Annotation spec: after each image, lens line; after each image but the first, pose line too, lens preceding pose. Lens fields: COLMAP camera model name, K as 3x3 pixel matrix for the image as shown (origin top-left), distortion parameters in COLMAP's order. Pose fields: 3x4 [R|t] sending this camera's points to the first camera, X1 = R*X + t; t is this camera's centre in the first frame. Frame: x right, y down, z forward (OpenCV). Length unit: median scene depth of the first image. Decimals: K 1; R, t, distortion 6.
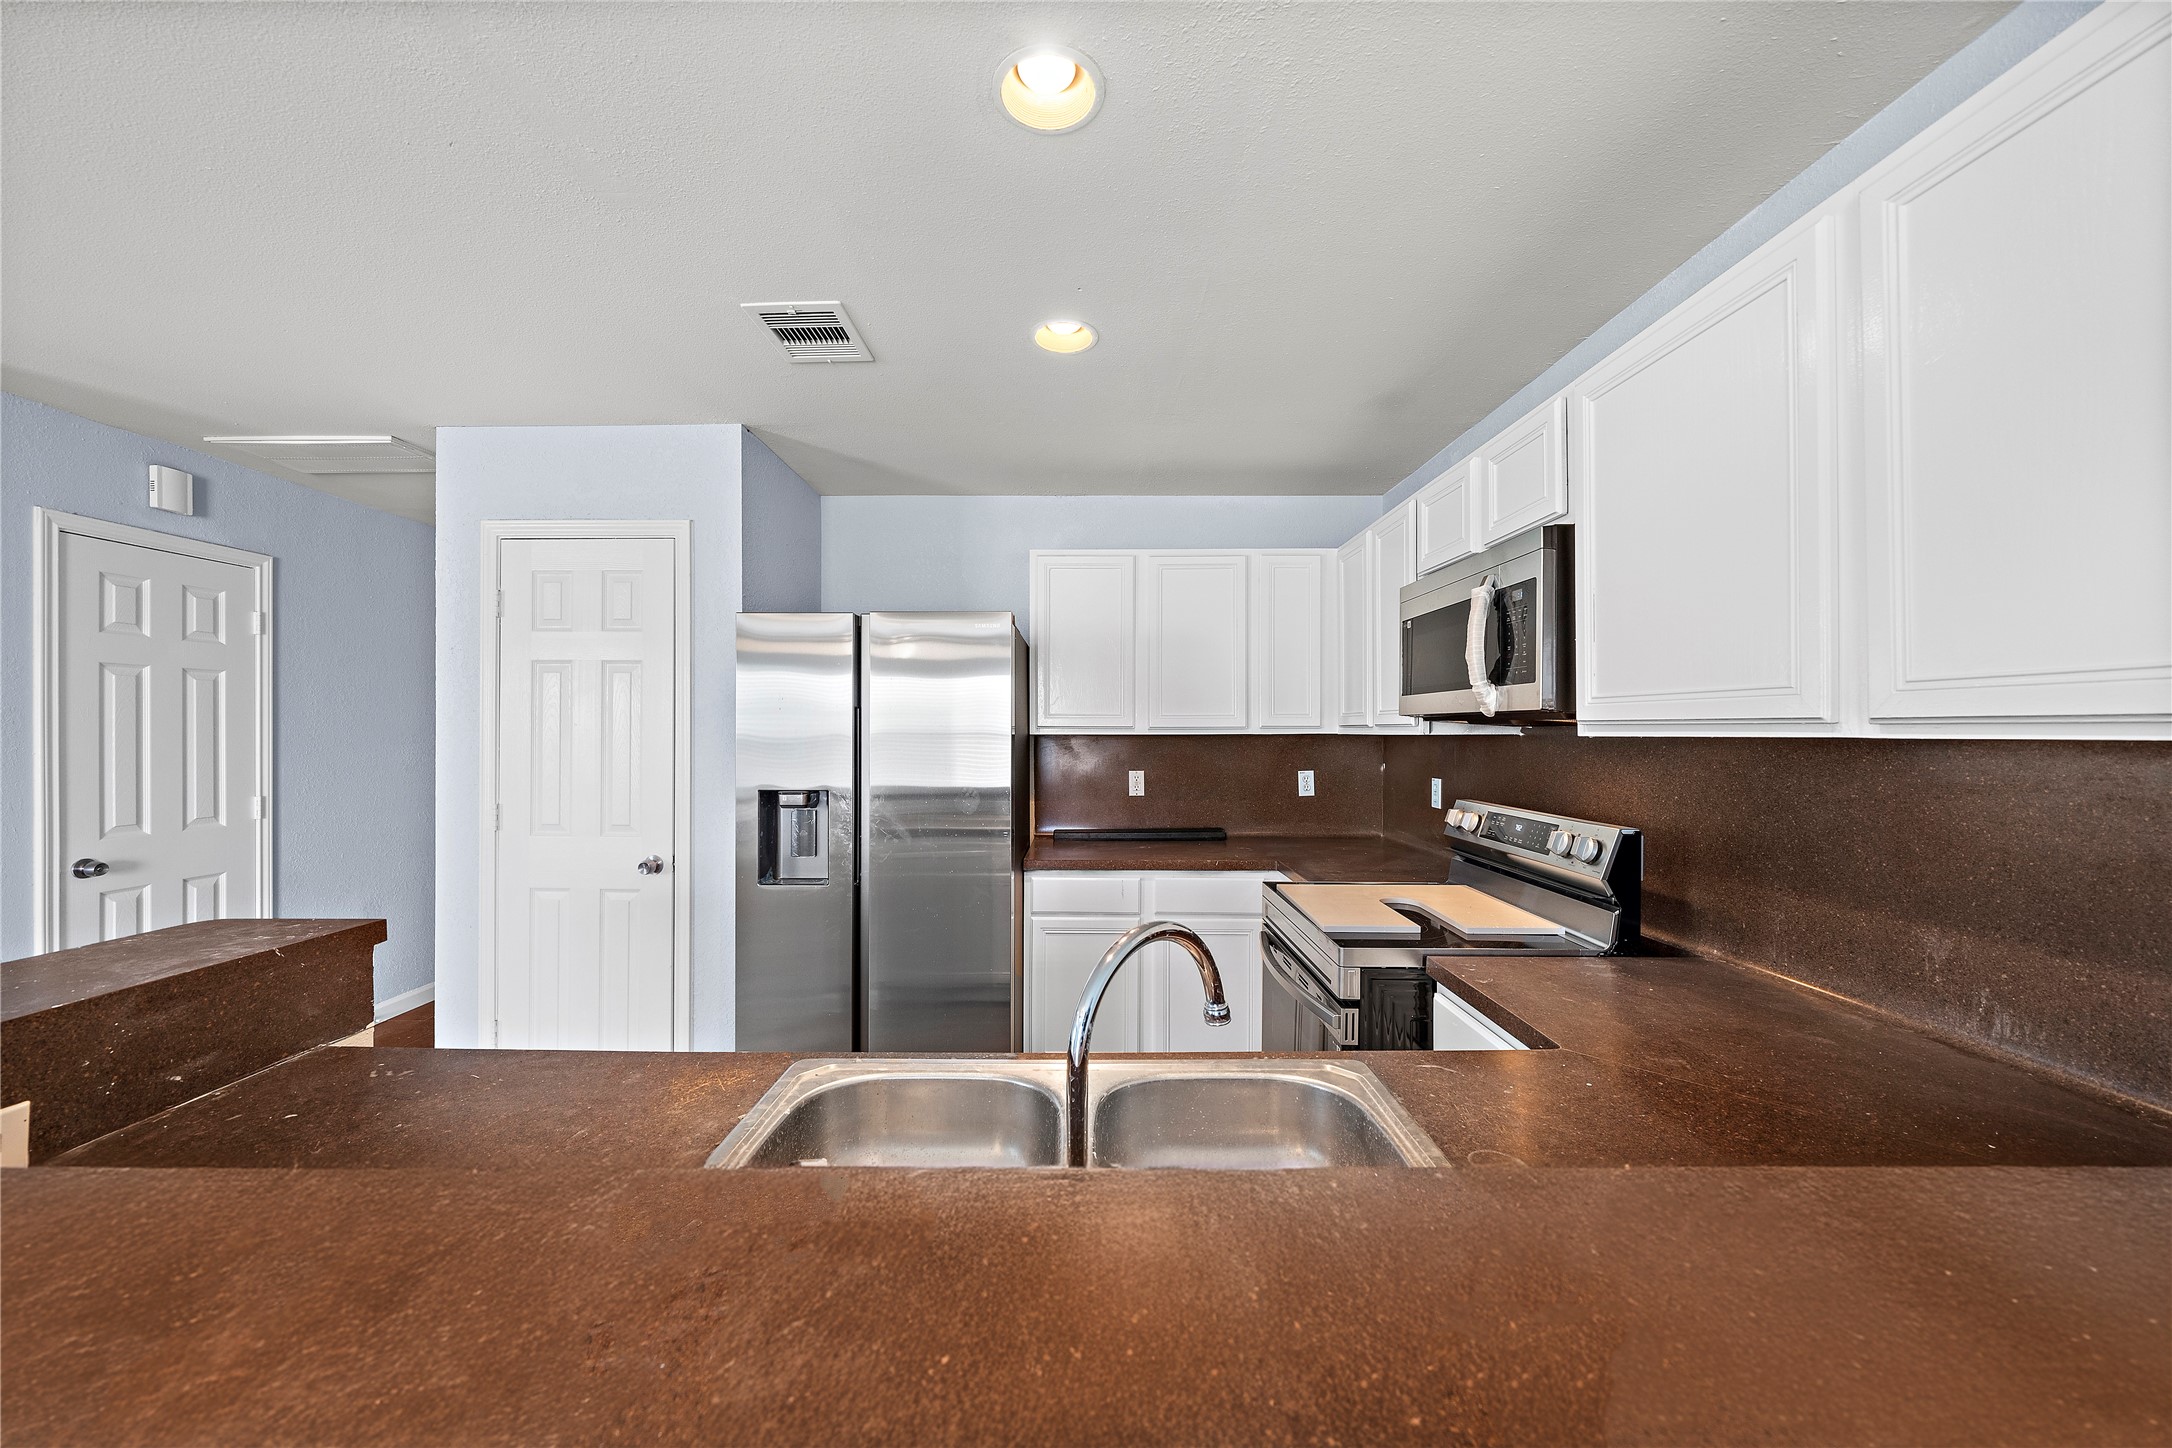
lens RADIAL K [[781.1, 0, 1075.3], [0, 781.1, 734.9], [0, 0, 1]] dist [-0.006885, 0.001023]
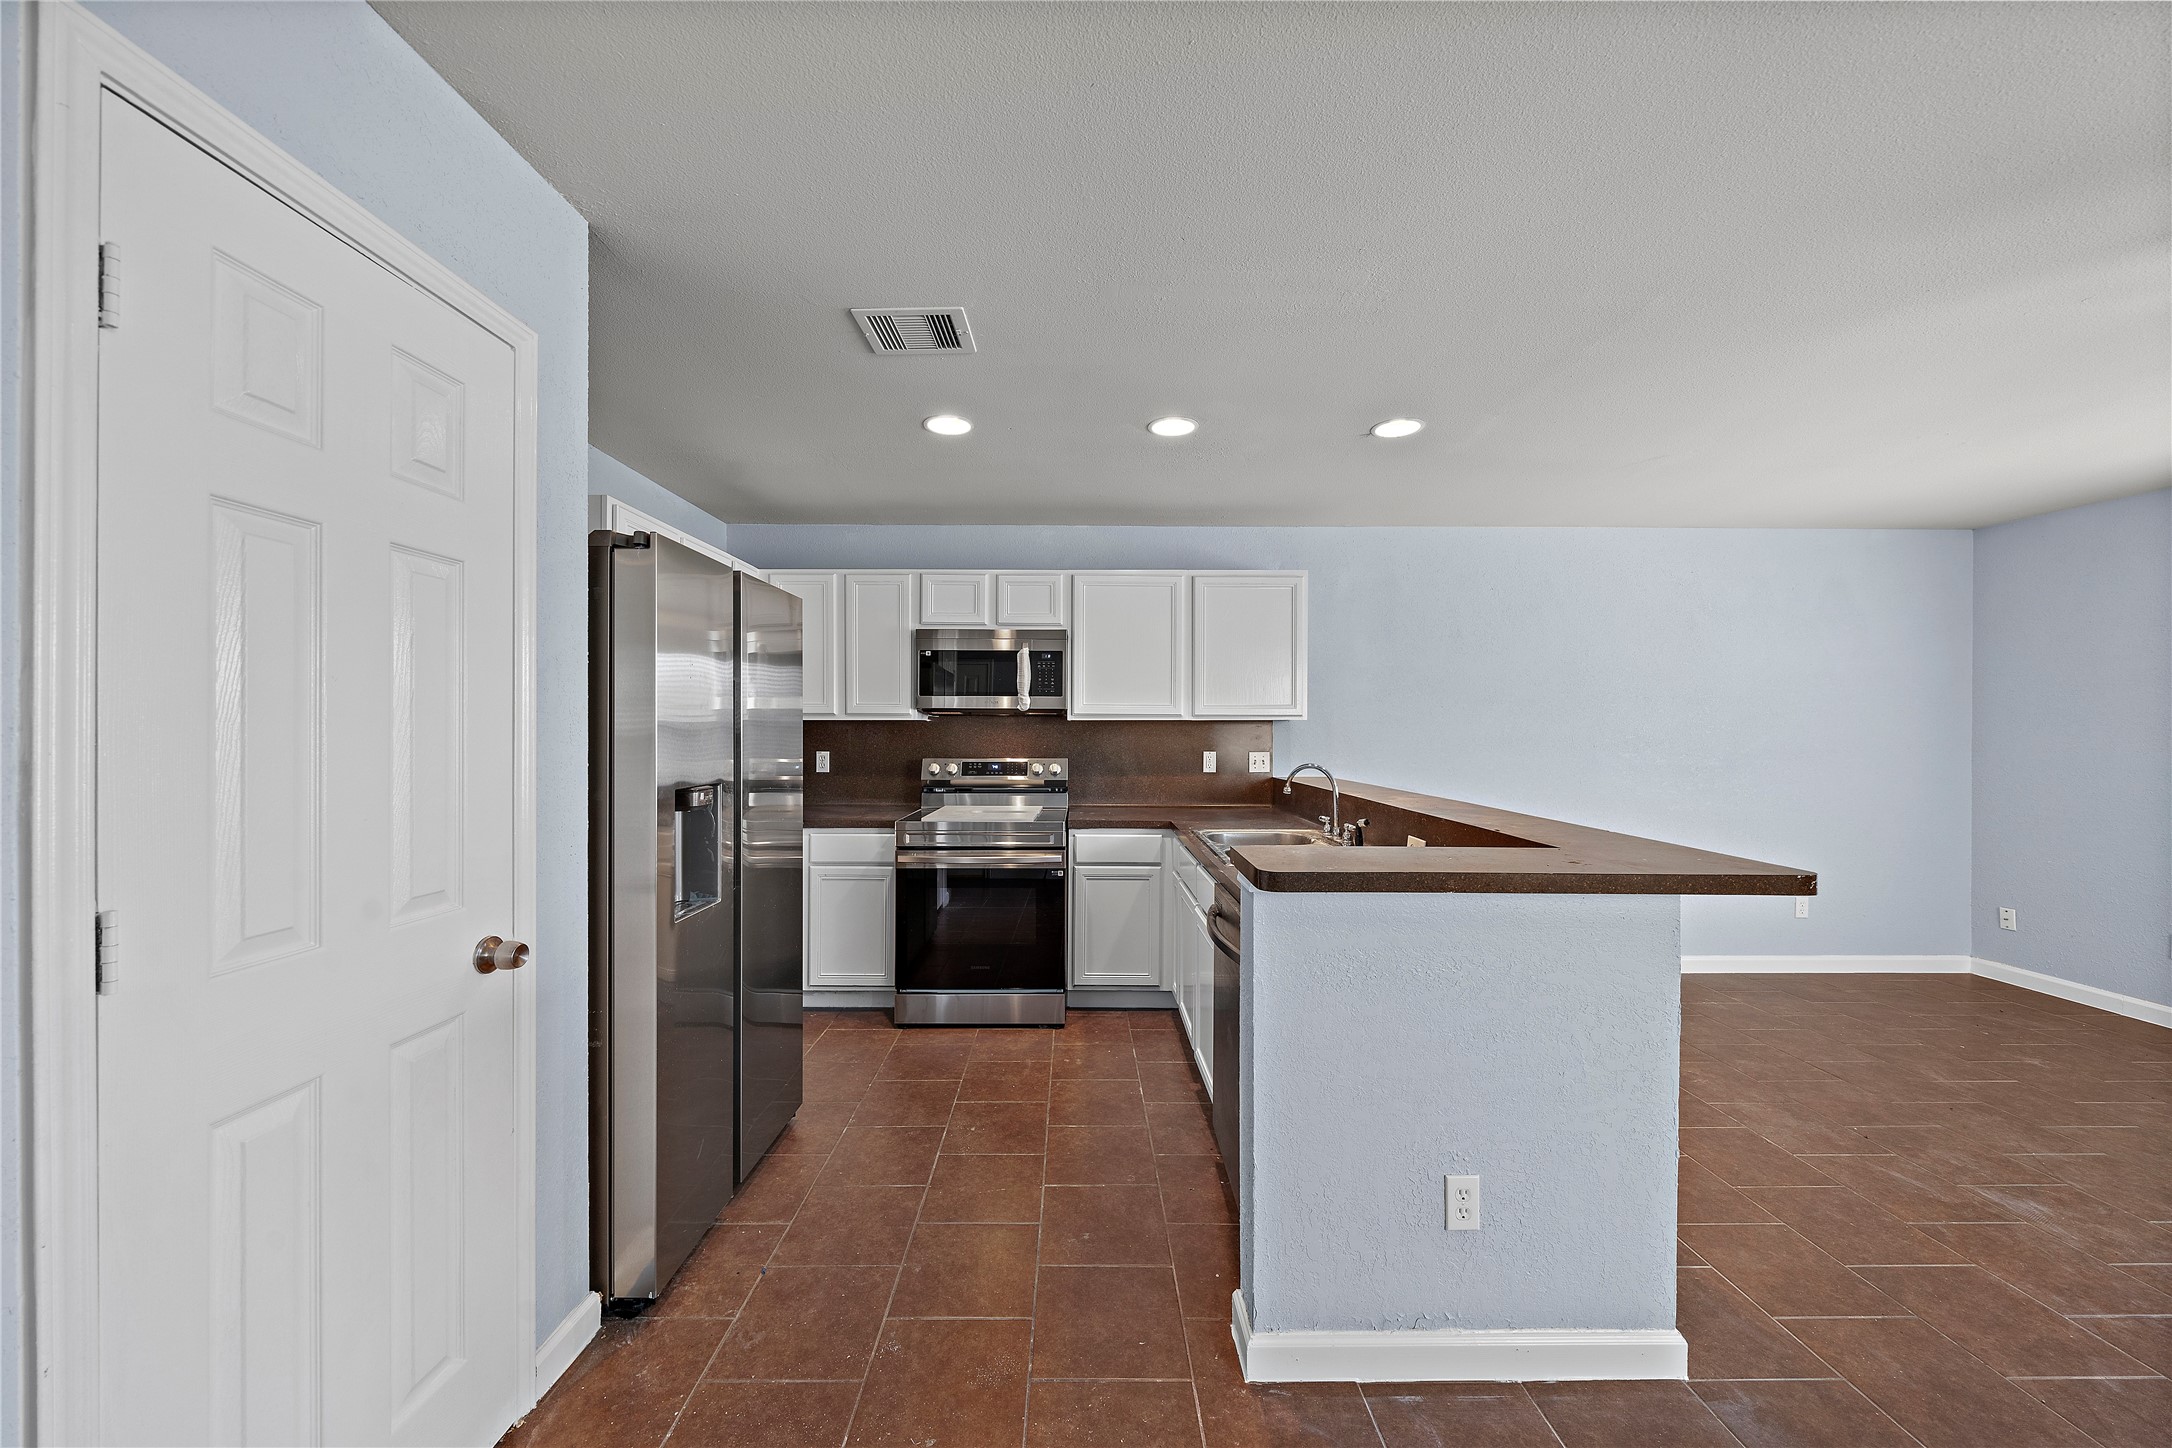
lens RADIAL K [[781.1, 0, 1086.6], [0, 781.1, 725.1], [0, 0, 1]] dist [-0.006885, 0.001023]
pose [[-0.015003, 0.003028, 0.999883, -1.099859], [0.003584, 0.999989, -0.002974, 0.015398], [-0.999881, 0.003539, -0.015013, 0.623806]]
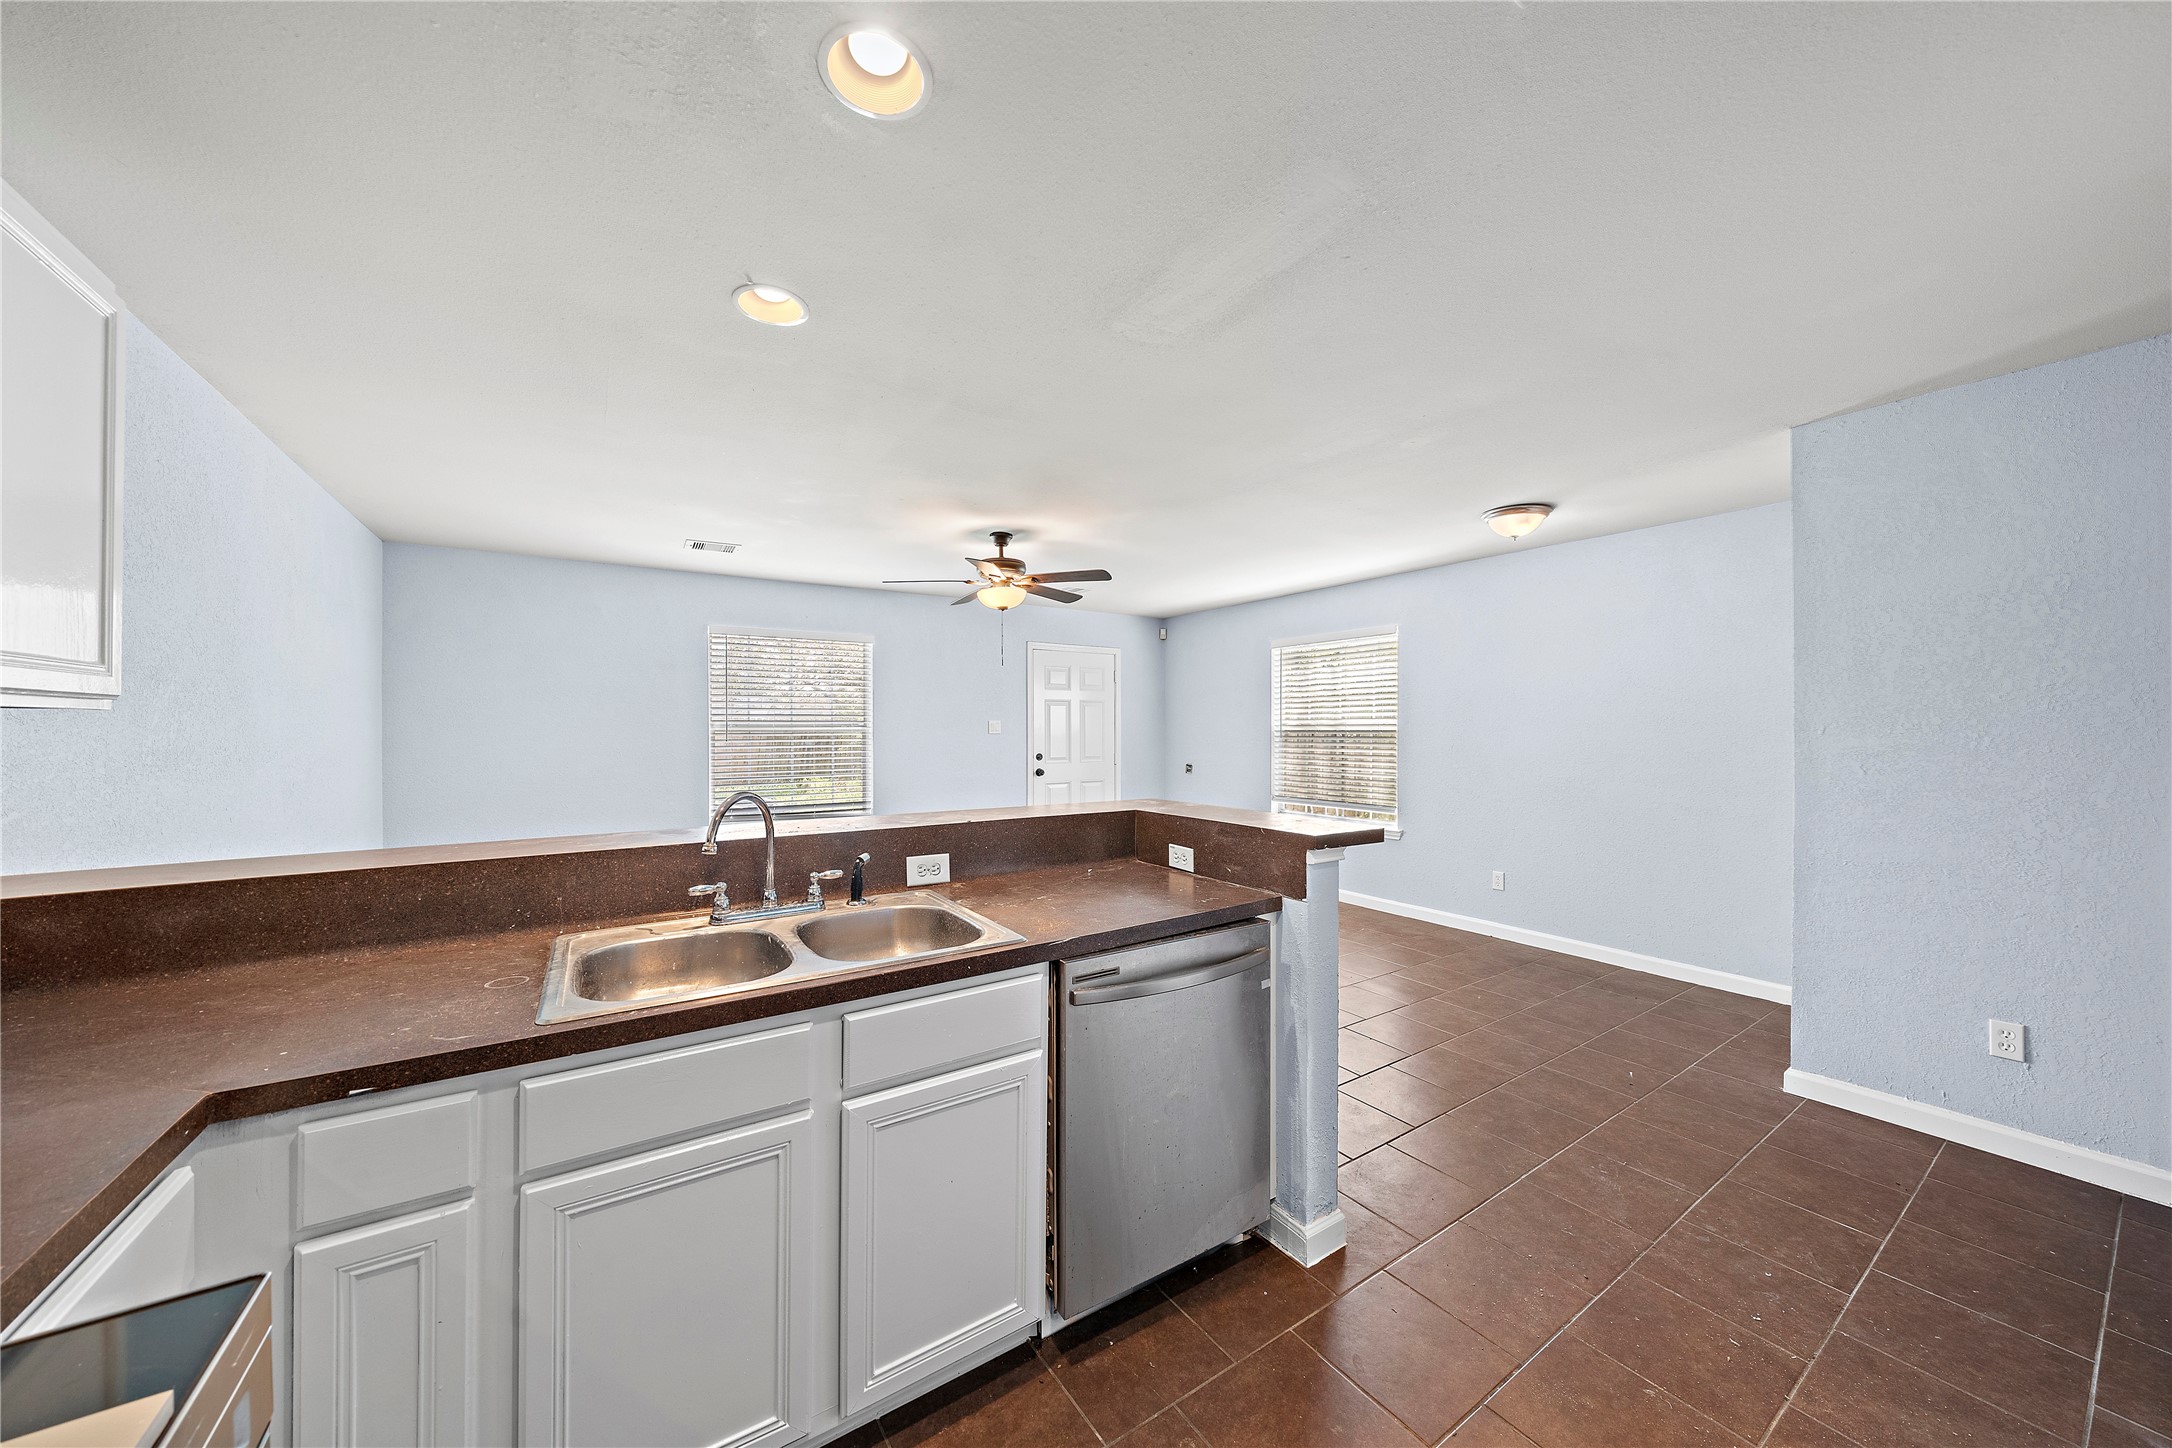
lens RADIAL K [[741.1, 0, 1070.7], [0, 741.1, 735.8], [0, 0, 1]] dist [-0.007687, 0.000505]
pose [[-0.838560, 0.008121, -0.544749, 0.133709], [-0.000698, 0.999872, 0.015979, 0.011312], [0.544809, 0.013780, -0.838447, 0.949765]]
